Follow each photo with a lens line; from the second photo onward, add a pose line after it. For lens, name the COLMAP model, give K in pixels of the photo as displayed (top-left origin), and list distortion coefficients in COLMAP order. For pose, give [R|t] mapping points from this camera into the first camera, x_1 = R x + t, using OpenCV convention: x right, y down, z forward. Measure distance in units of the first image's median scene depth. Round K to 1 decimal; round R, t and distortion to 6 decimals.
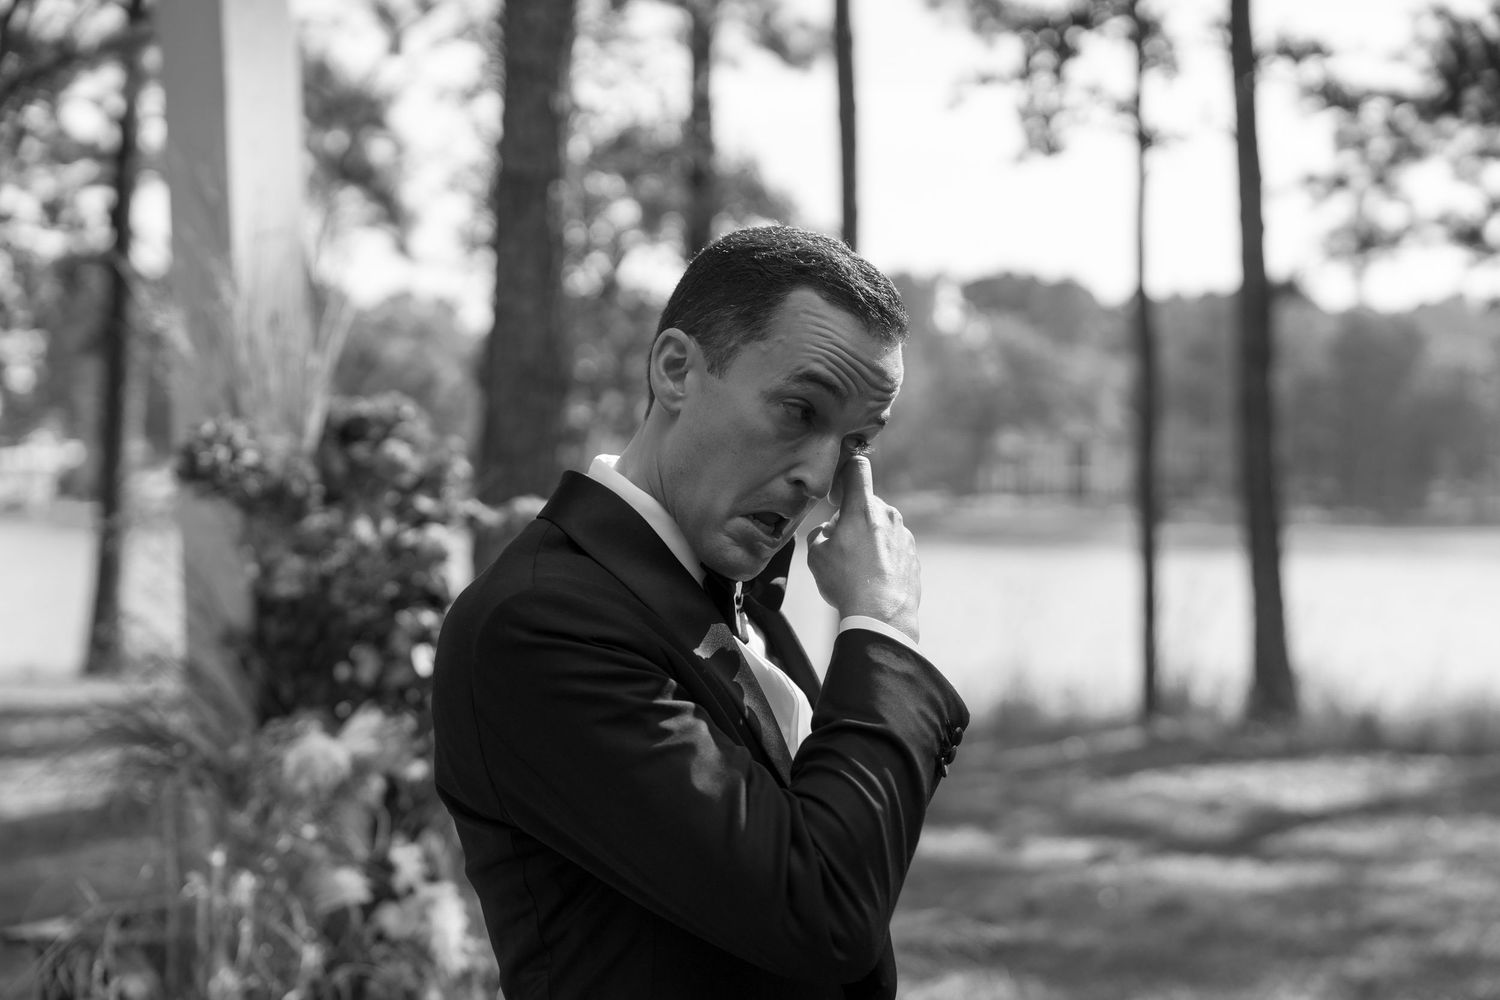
lens RADIAL K [[1876.4, 0, 748.0], [0, 1876.4, 496.4], [0, 0, 1]] dist [0.007447, 0.000000]
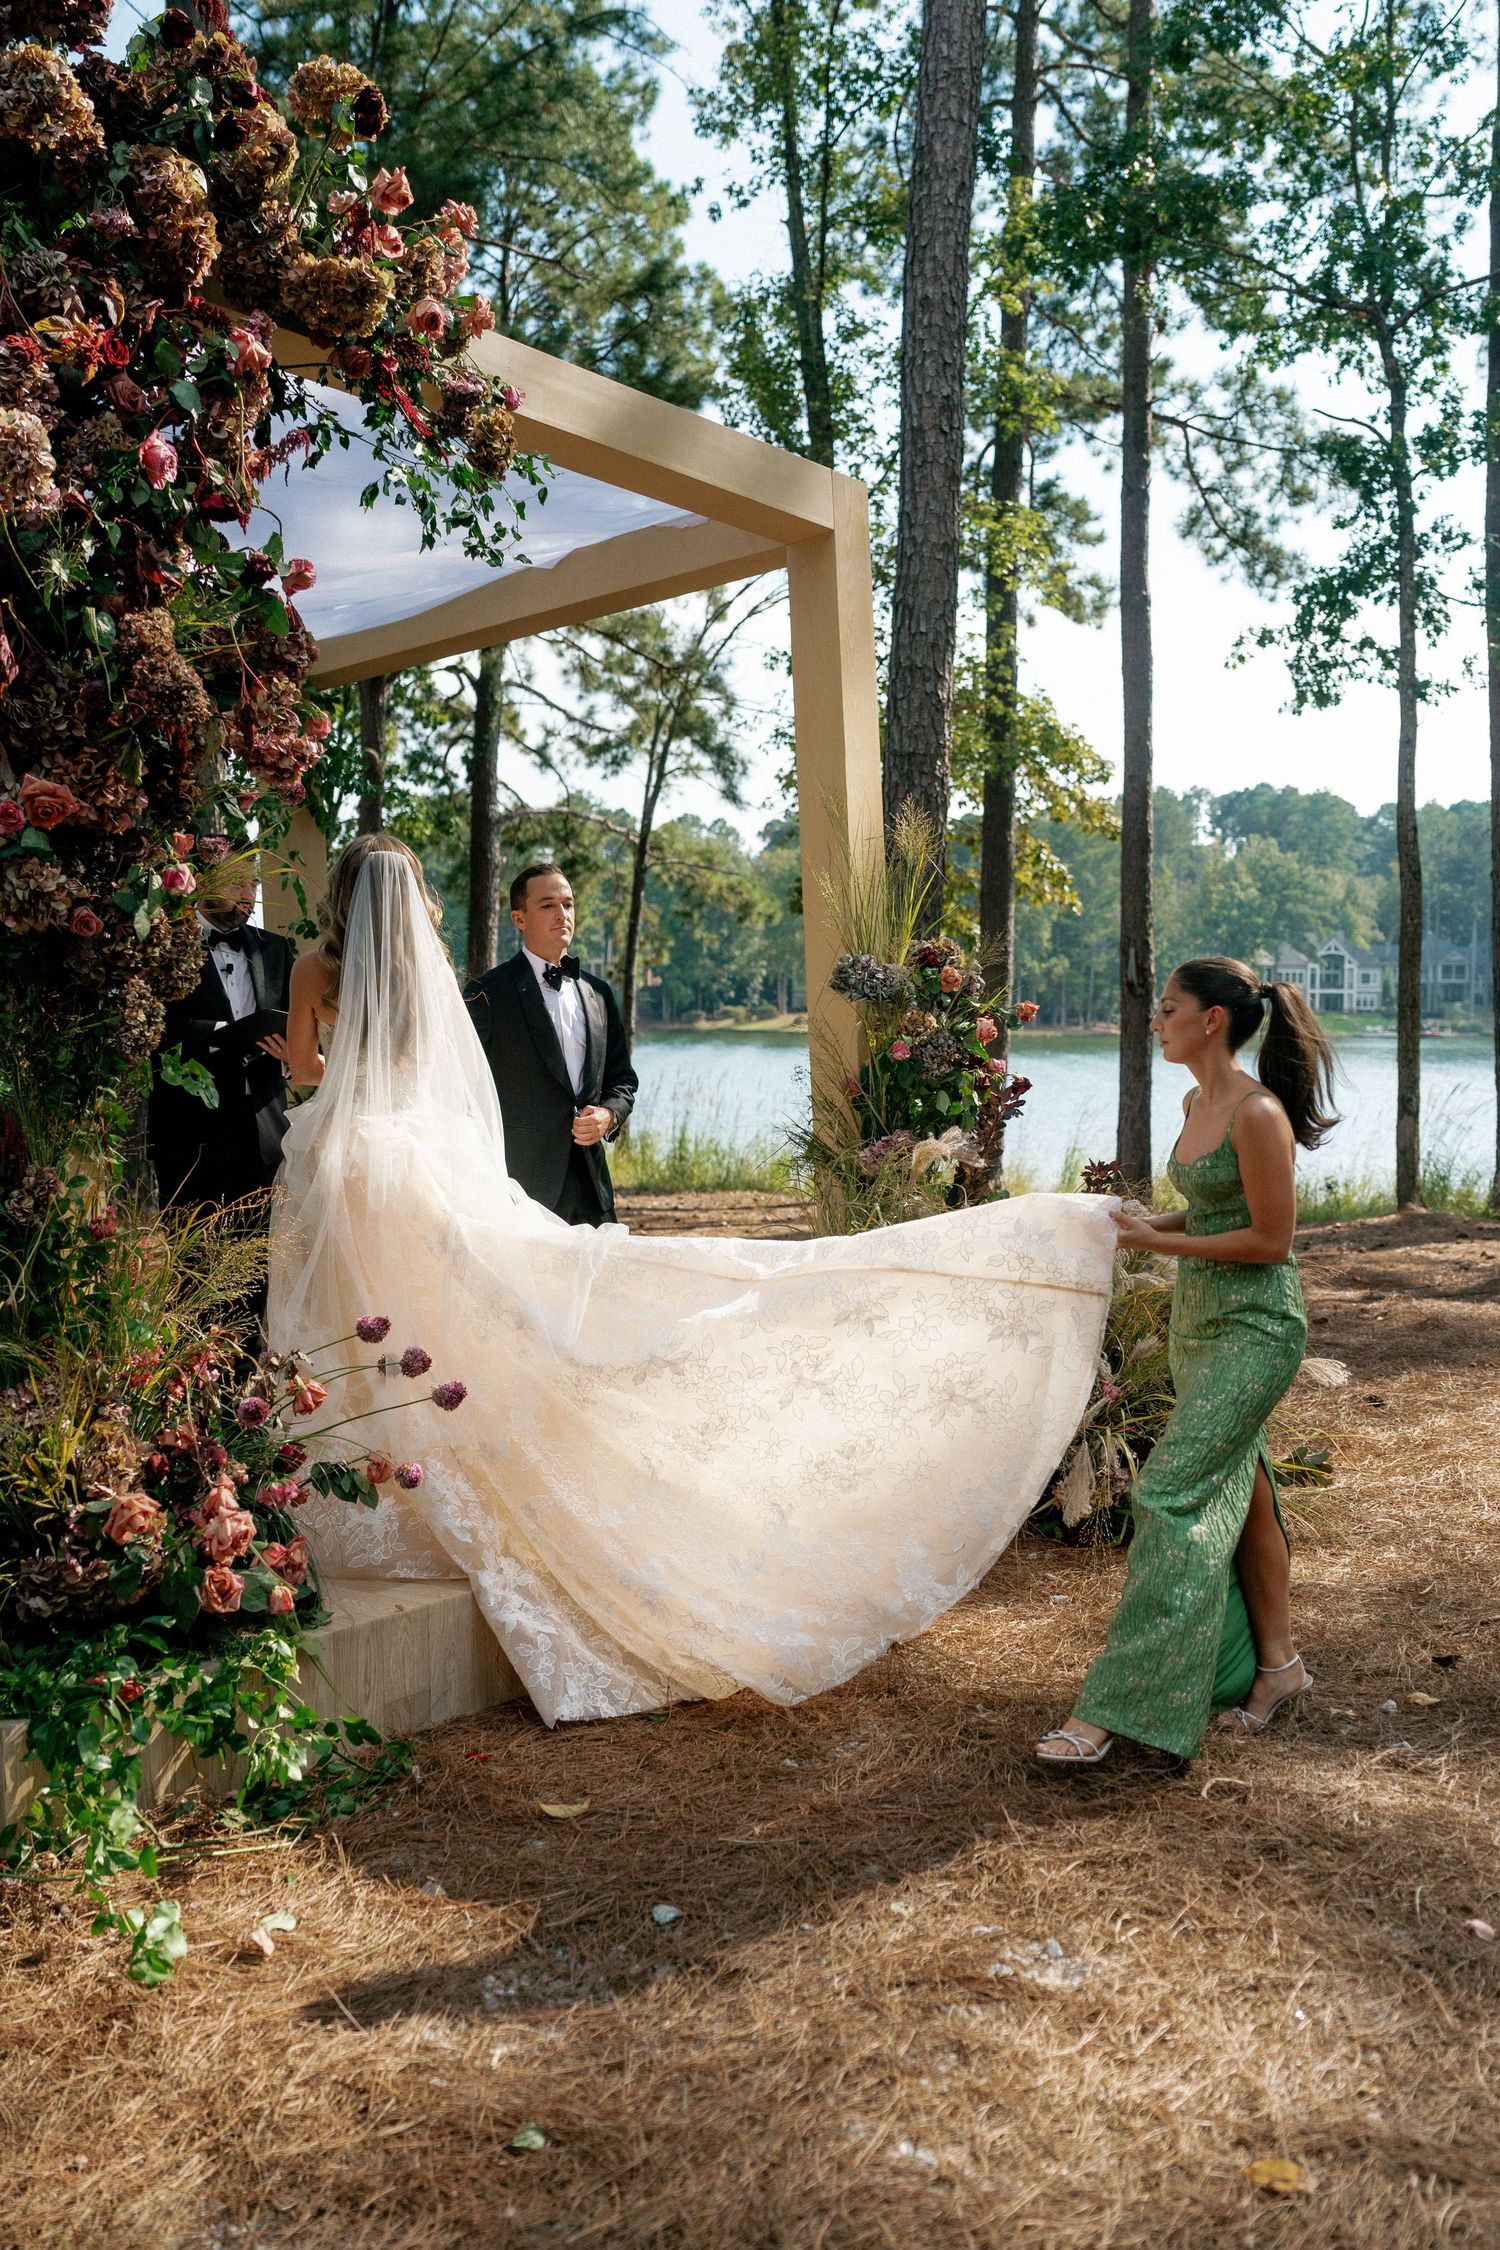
lens RADIAL K [[1895.8, 0, 754.4], [0, 1895.8, 1133.1], [0, 0, 1]] dist [-0.008627, 0.000941]
pose [[0.993234, 0.002957, -0.116093, -0.041346], [0.004255, 0.998077, 0.061833, 0.003119], [0.116052, -0.061908, 0.991312, -0.163501]]
